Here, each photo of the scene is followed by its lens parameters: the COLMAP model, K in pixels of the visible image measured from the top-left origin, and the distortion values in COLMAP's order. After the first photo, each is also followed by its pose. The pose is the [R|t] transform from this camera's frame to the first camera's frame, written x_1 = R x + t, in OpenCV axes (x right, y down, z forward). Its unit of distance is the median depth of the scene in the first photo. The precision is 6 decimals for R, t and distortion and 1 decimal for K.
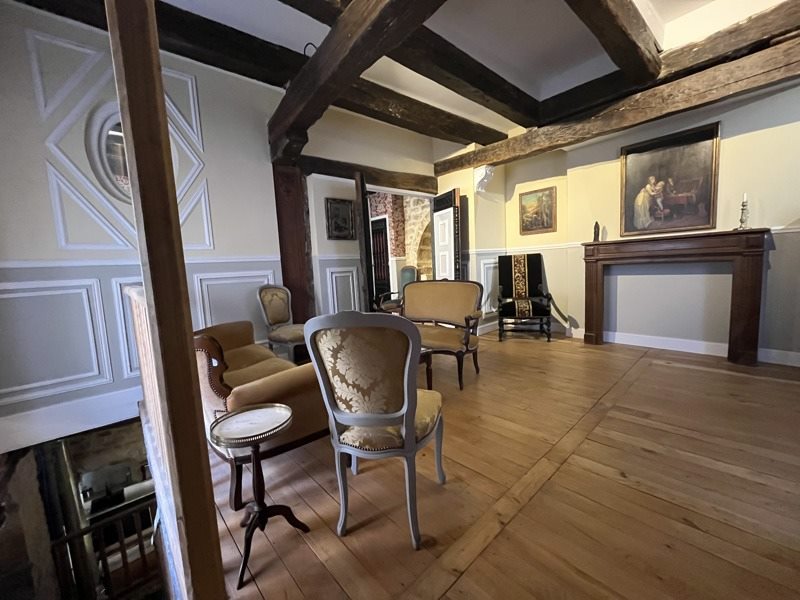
lens RADIAL K [[321.4, 0, 400.0], [0, 321.4, 300.7], [0, 0, 1]] dist [-0.000384, -0.000021]
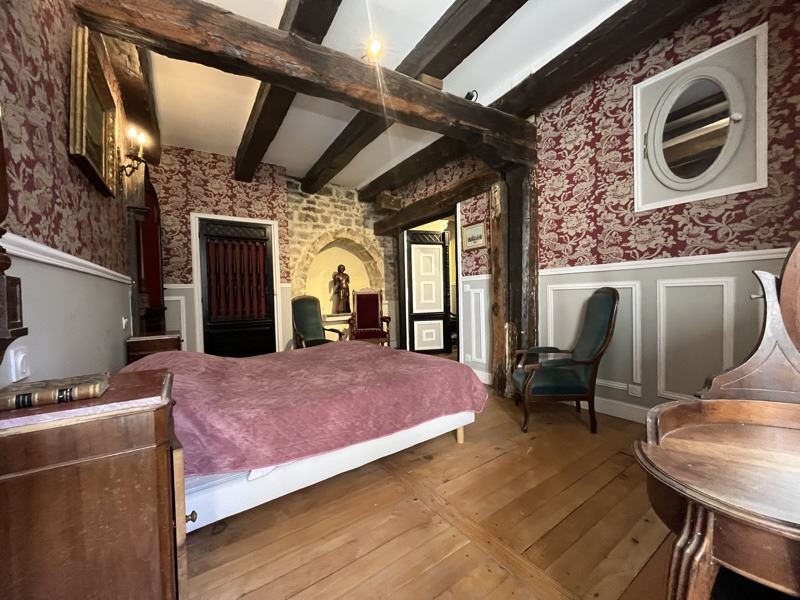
lens RADIAL K [[321.4, 0, 402.1], [0, 321.4, 299.9], [0, 0, 1]] dist [-0.000384, -0.000021]
pose [[0.134456, 0.028006, 0.990524, -0.681380], [0.117323, 0.992120, -0.043977, -0.038724], [-0.983950, 0.122124, 0.130110, 0.663966]]
